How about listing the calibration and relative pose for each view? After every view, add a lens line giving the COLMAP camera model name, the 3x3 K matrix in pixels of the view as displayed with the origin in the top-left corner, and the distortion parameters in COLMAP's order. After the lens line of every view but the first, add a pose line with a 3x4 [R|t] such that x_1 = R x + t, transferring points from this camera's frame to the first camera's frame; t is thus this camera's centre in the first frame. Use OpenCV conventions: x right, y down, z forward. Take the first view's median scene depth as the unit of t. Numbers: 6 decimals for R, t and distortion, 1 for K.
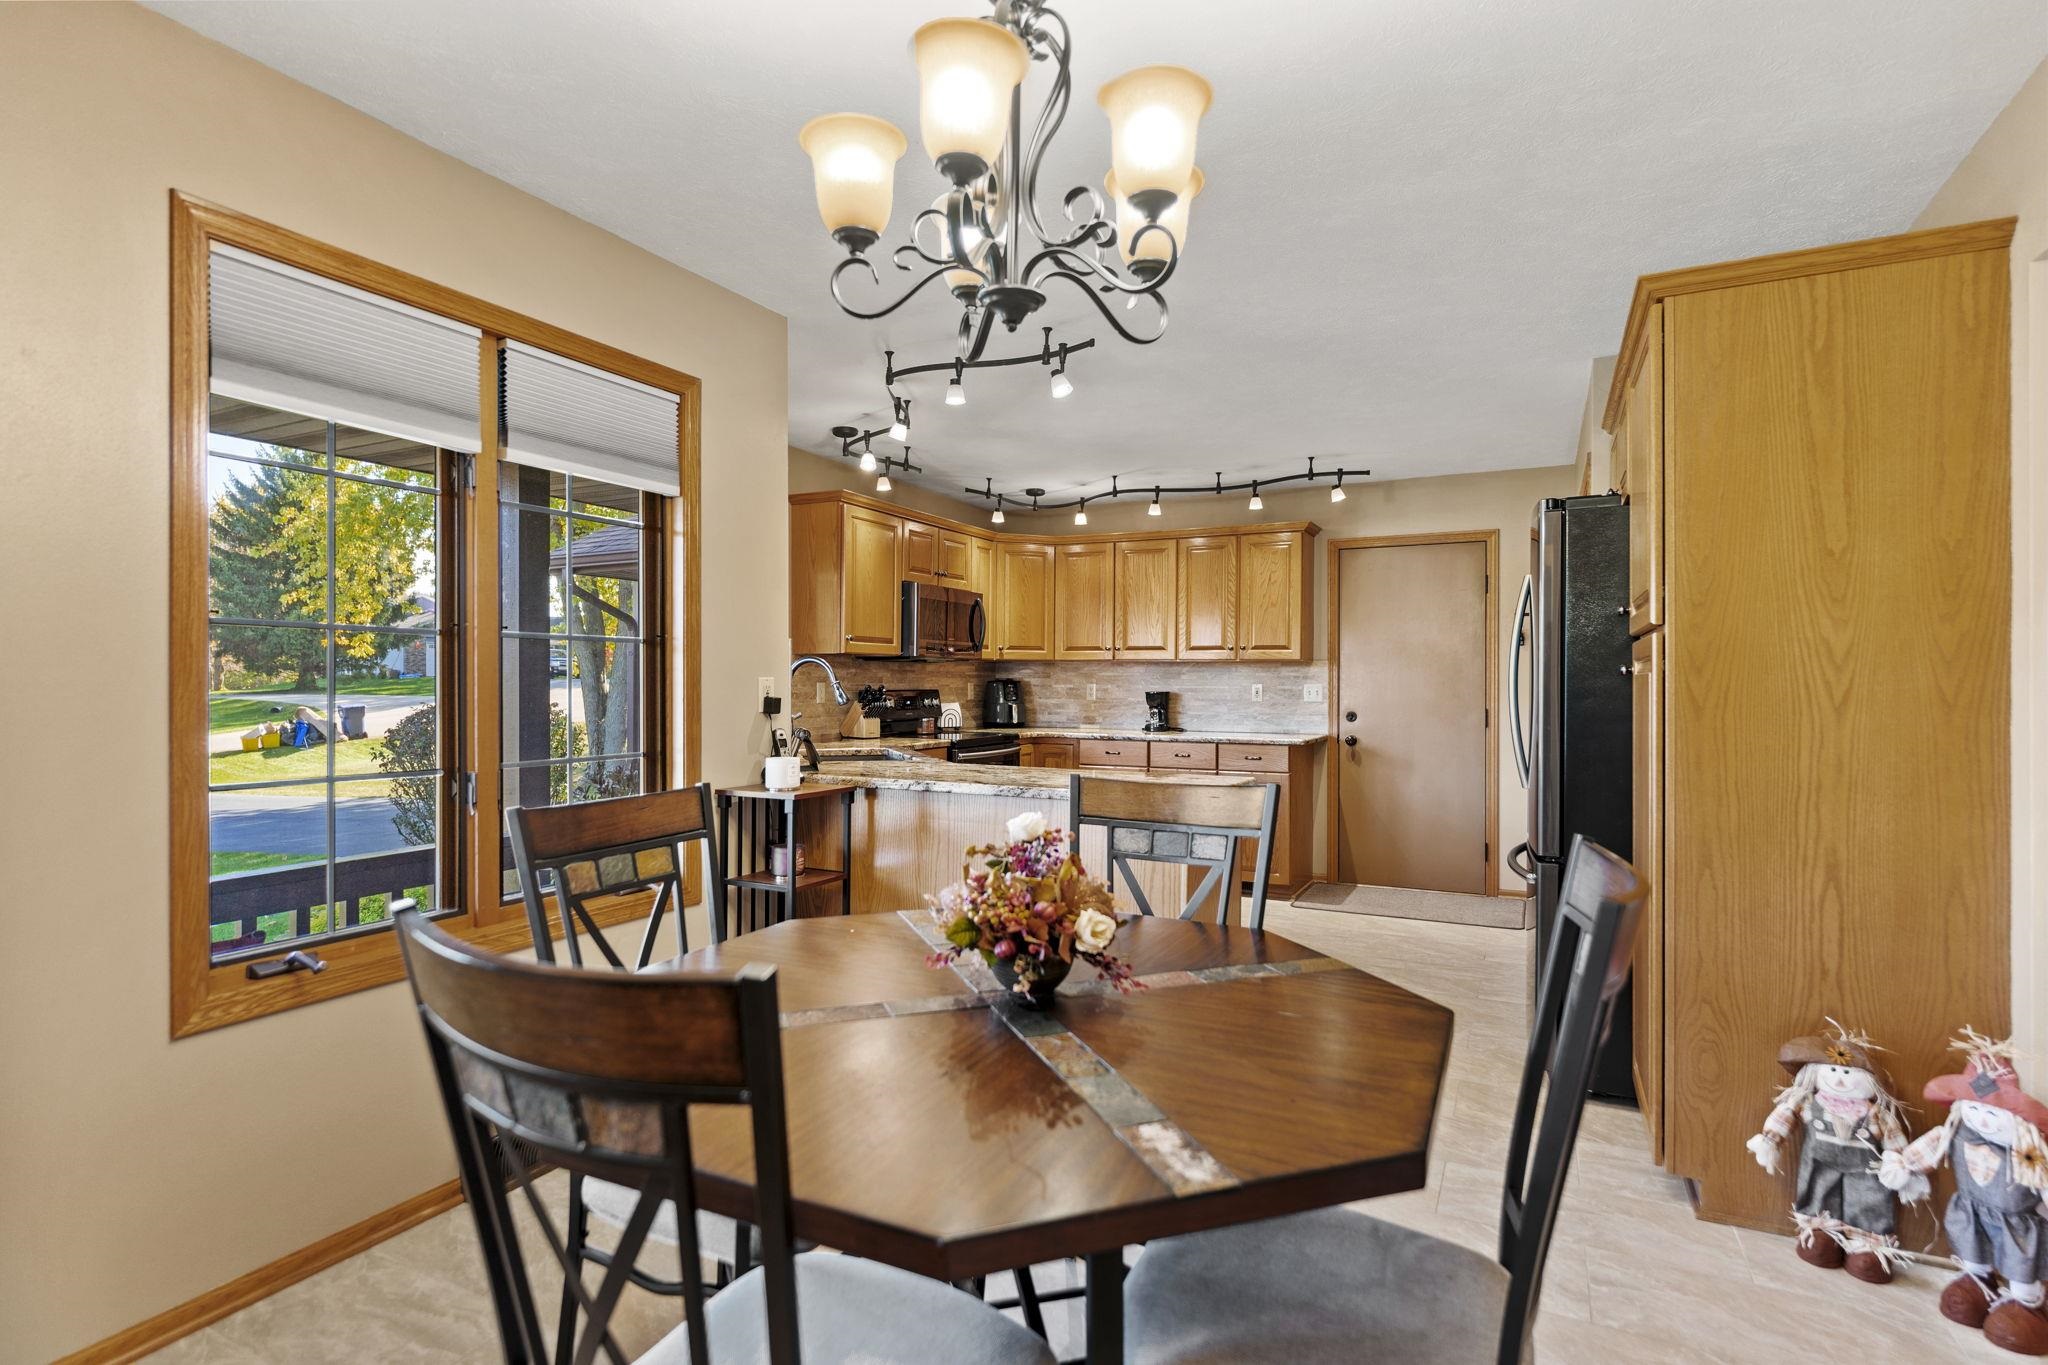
lens RADIAL K [[1020.6, 0, 1024.0], [0, 1020.6, 682.5], [0, 0, 1]] dist [0.000213, -0.000408]
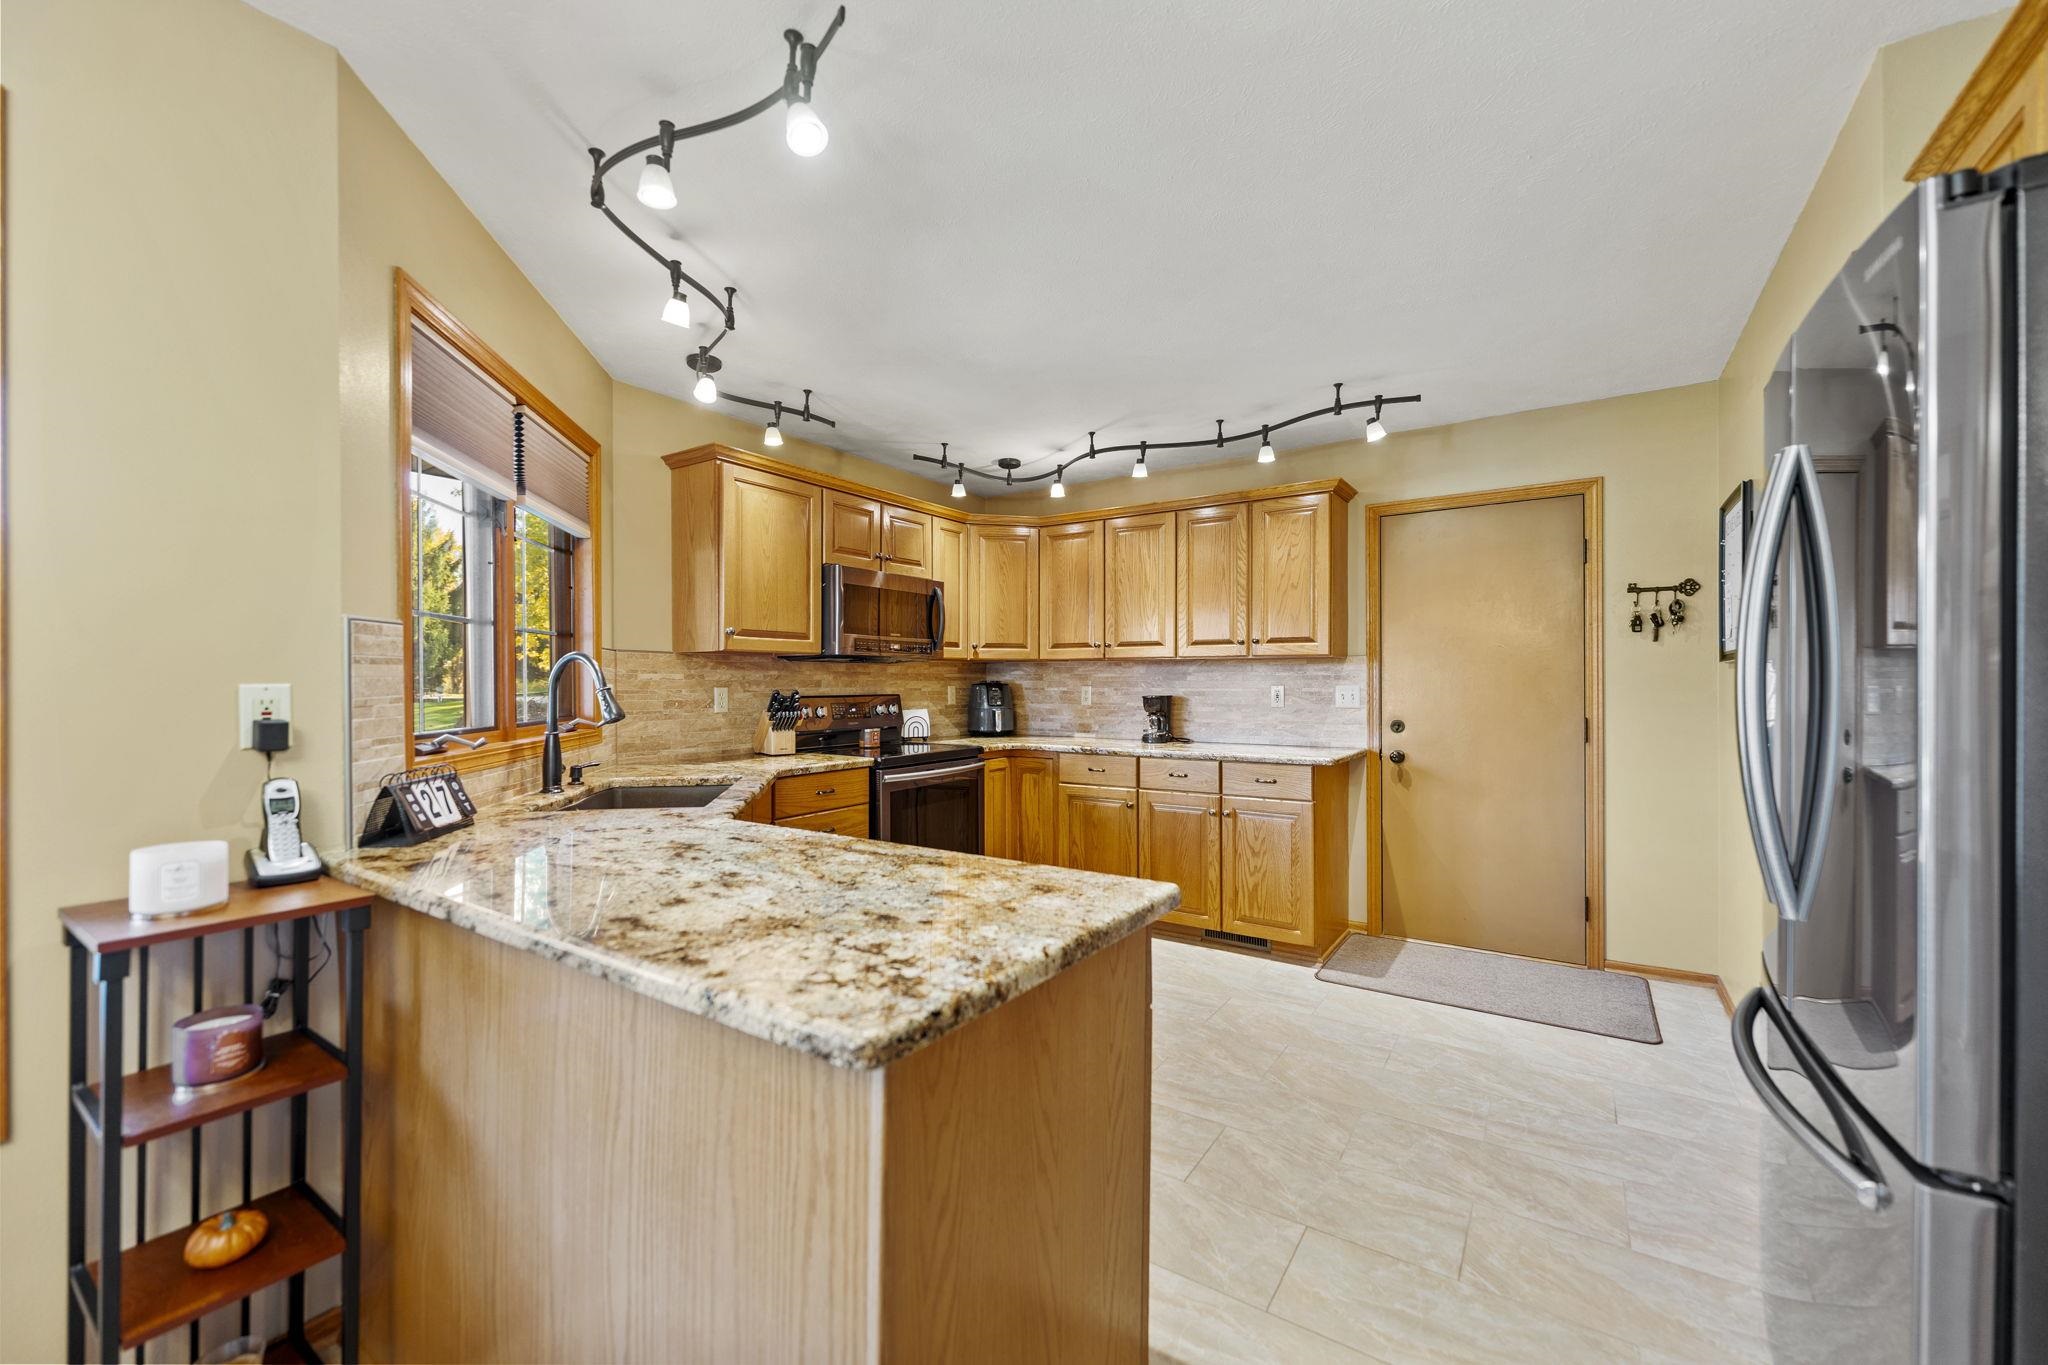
lens RADIAL K [[817.8, 0, 1023.3], [0, 817.8, 684.5], [0, 0, 1]] dist [0.000700, 0.000027]
pose [[0.992226, -0.005880, -0.124313, 0.114194], [0.005990, 0.999982, 0.000507, -0.001252], [0.124308, -0.001248, 0.992243, 0.341475]]
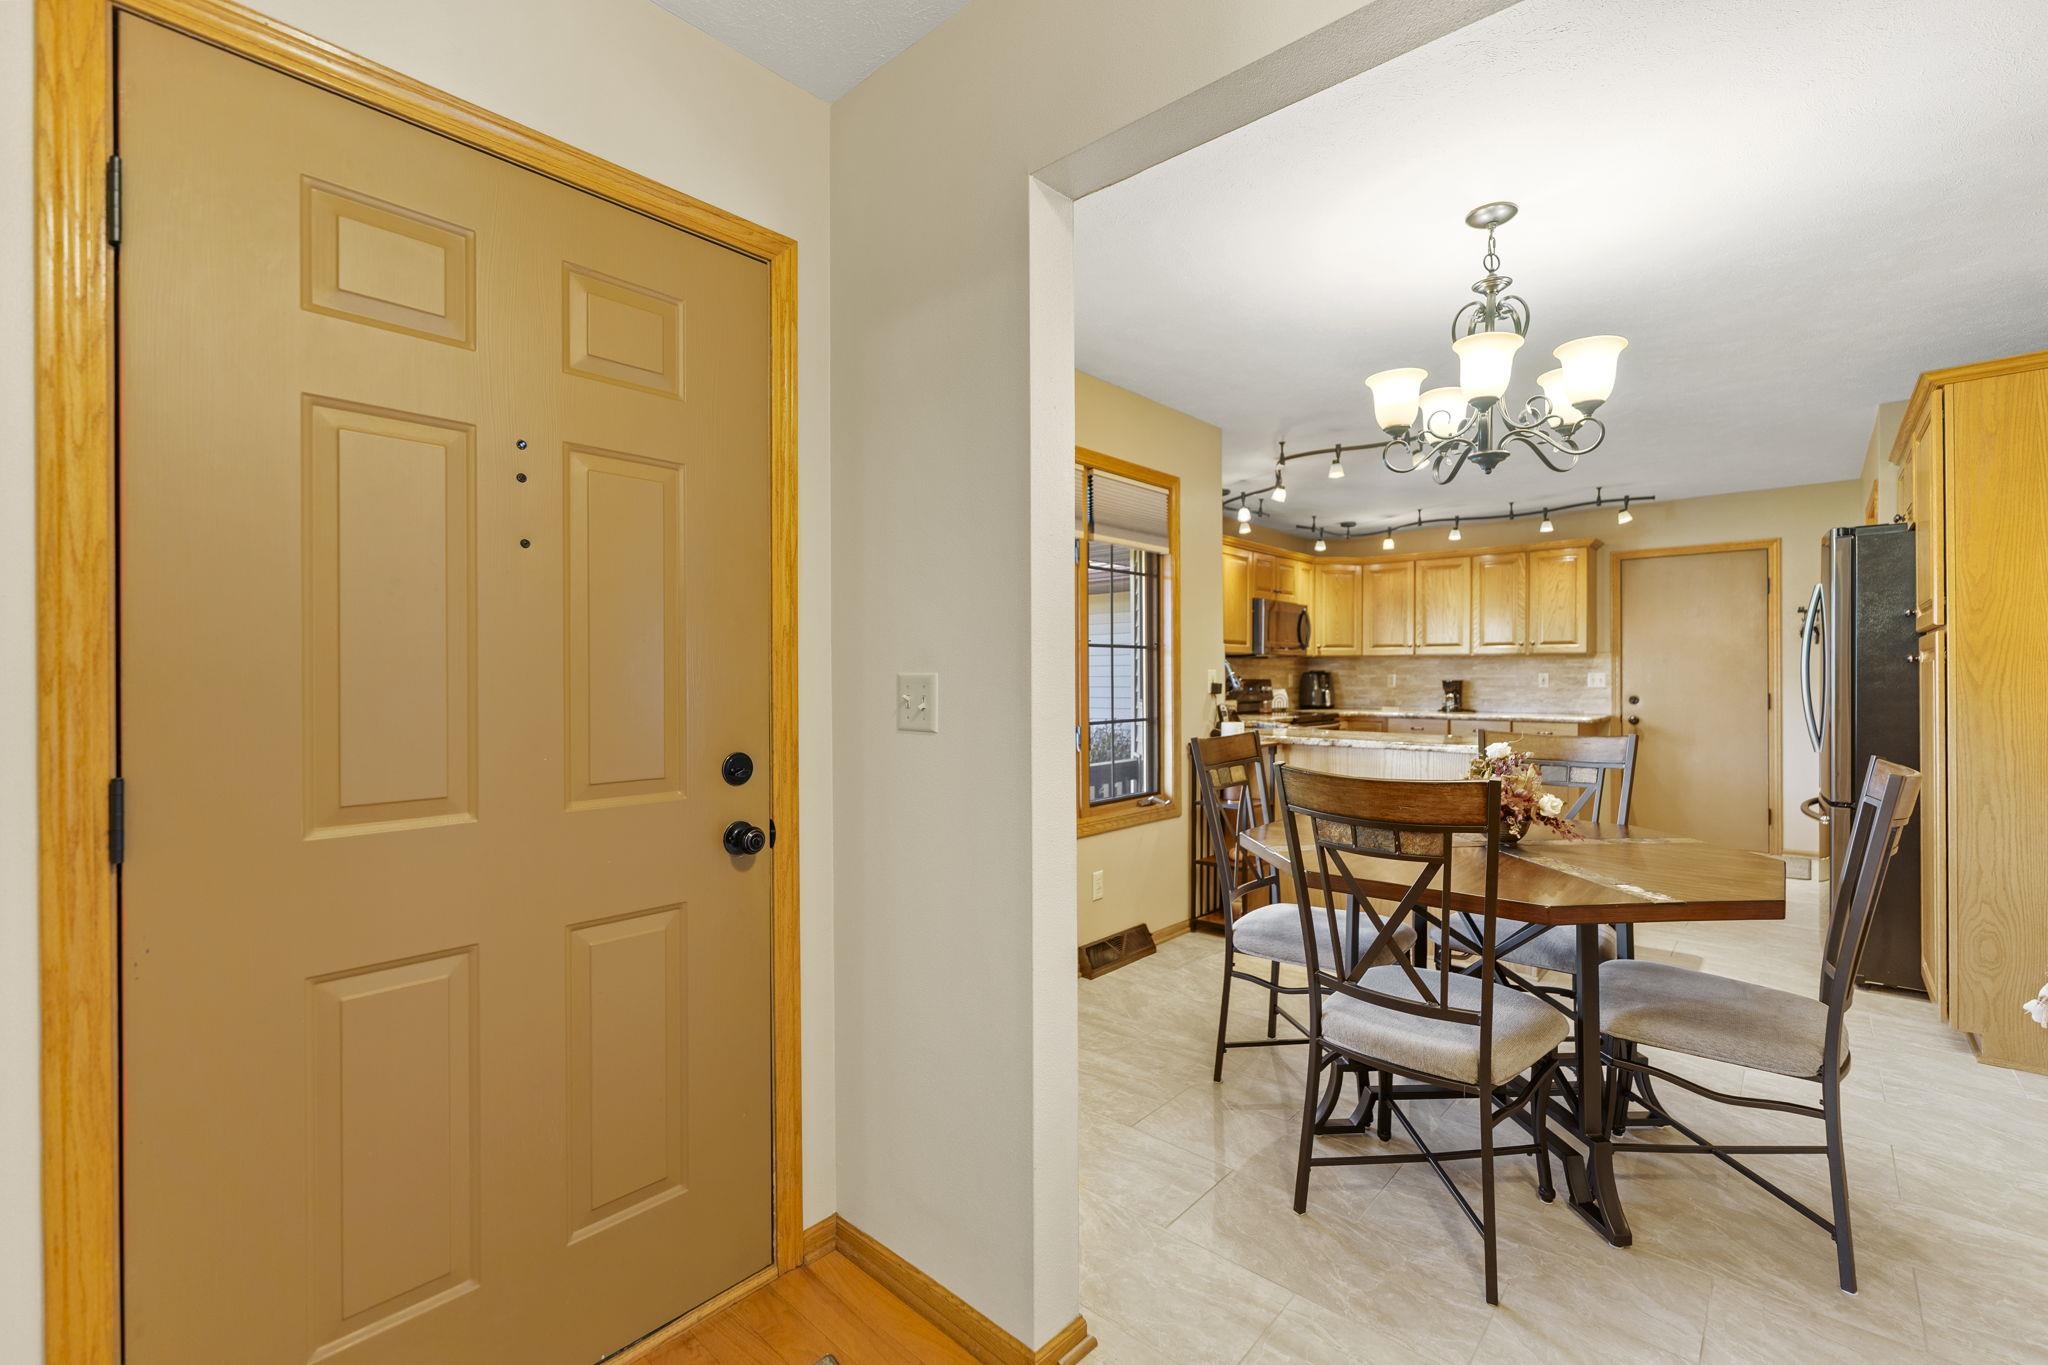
lens RADIAL K [[879.7, 0, 1027.0], [0, 879.7, 675.6], [0, 0, 1]] dist [0.000074, 0.000531]
pose [[0.966143, -0.006104, -0.257935, -0.100689], [0.006030, 0.999981, -0.001077, 0.001858], [0.257936, -0.000514, 0.966162, -0.178483]]
